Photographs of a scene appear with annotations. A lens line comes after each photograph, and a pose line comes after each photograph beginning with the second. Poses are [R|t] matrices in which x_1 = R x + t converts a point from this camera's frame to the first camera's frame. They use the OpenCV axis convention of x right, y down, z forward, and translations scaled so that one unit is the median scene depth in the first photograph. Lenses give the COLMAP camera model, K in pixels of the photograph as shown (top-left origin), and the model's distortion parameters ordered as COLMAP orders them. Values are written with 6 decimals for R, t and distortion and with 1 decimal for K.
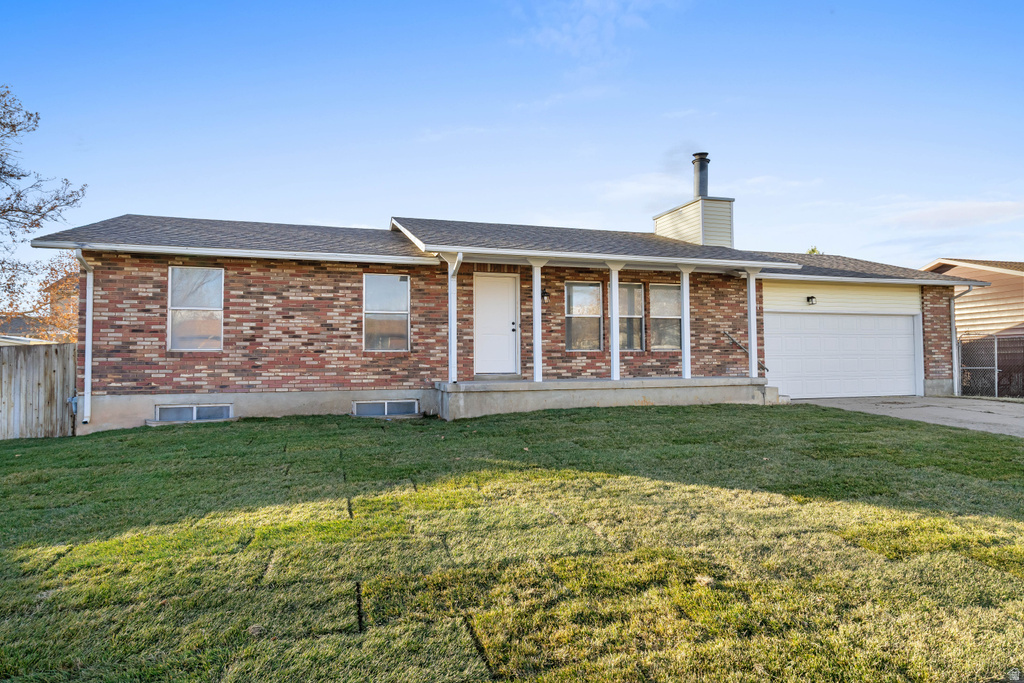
lens RADIAL K [[588.7, 0, 509.0], [0, 588.7, 346.8], [0, 0, 1]] dist [0.009143, 0.000386]
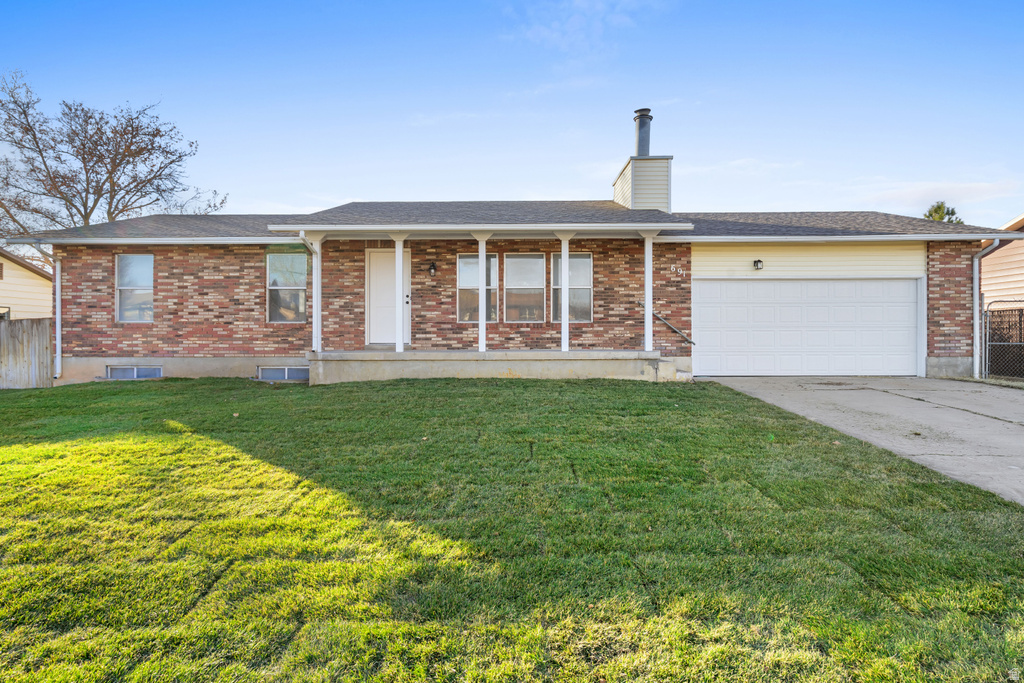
lens RADIAL K [[531.6, 0, 509.0], [0, 531.6, 338.8], [0, 0, 1]] dist [0.003527, 0.001929]
pose [[0.952658, 0.008745, -0.303919, 0.468239], [0.002763, 0.999296, 0.037415, 0.001066], [0.304032, -0.036484, 0.951963, 0.150963]]
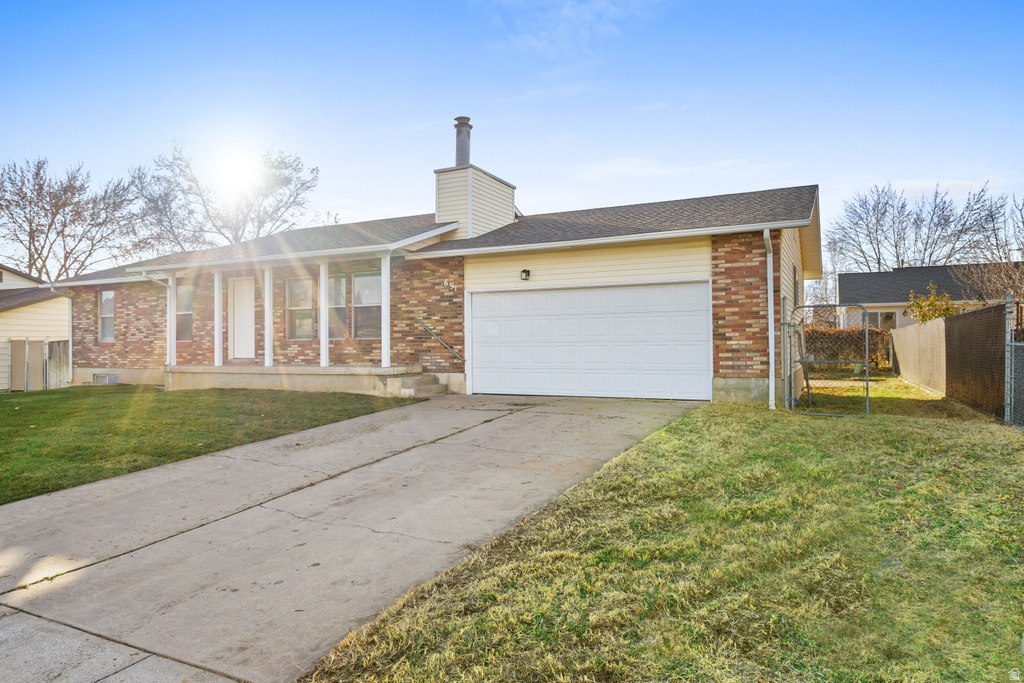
lens RADIAL K [[652.1, 0, 512.6], [0, 652.1, 343.8], [0, 0, 1]] dist [-0.001324, -0.001036]
pose [[0.726239, 0.000177, -0.687442, 1.305138], [0.020231, 0.999561, 0.021630, -0.004071], [0.687144, -0.029616, 0.725917, 0.390389]]
